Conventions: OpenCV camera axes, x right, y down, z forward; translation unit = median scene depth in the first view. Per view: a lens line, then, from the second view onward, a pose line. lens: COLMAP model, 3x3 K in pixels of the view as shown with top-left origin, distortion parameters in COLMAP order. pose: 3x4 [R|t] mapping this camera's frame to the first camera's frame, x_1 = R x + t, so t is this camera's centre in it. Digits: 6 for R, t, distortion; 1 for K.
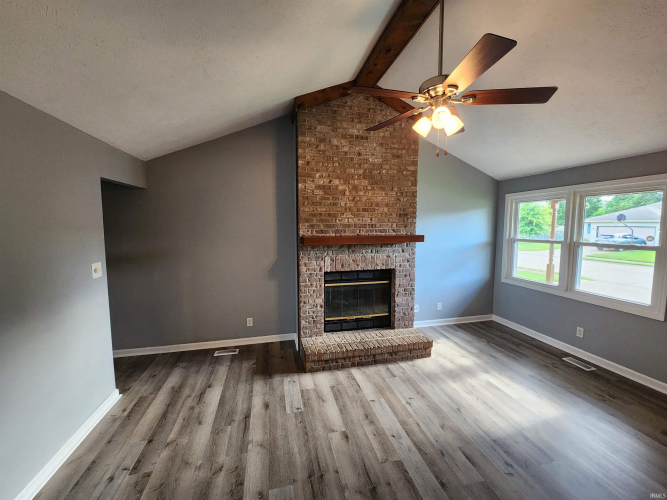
lens RADIAL K [[271.3, 0, 334.4], [0, 271.3, 247.6], [0, 0, 1]] dist [-0.000245, -0.001155]
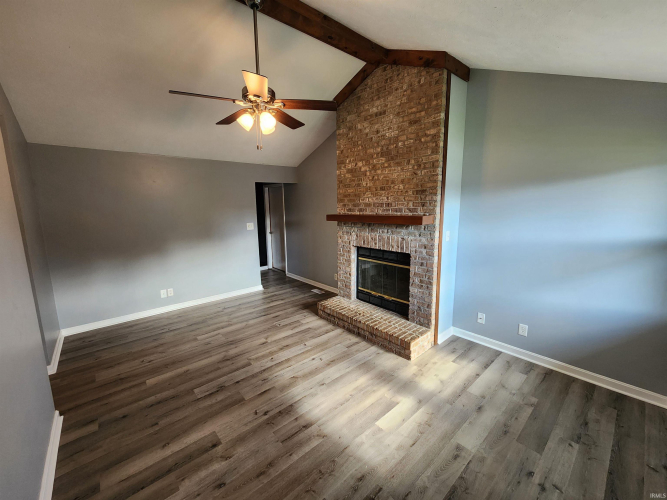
lens RADIAL K [[271.3, 0, 331.8], [0, 271.3, 247.8], [0, 0, 1]] dist [-0.000245, -0.001155]
pose [[0.463593, 0.136210, -0.875516, 0.949443], [-0.063821, 0.990680, 0.120333, -0.034263], [0.883747, 0.000091, 0.467965, 0.393127]]
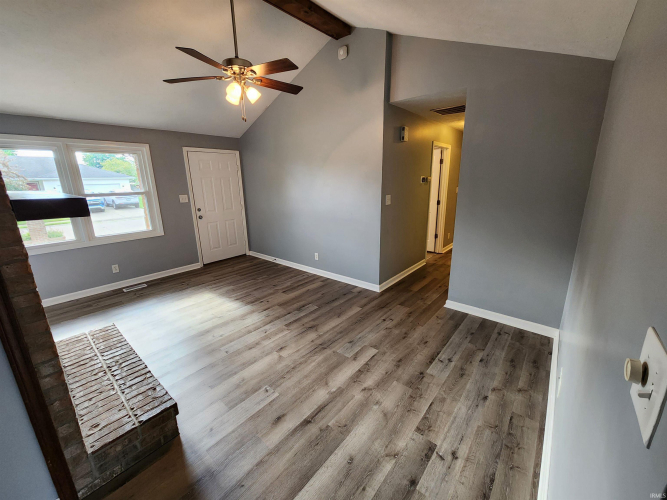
lens RADIAL K [[271.3, 0, 332.4], [0, 271.3, 251.3], [0, 0, 1]] dist [-0.000245, -0.001155]
pose [[-0.589018, -0.196812, 0.783787, -0.611520], [0.089909, 0.947909, 0.305590, -0.046980], [-0.803103, 0.250468, -0.540641, 0.864933]]
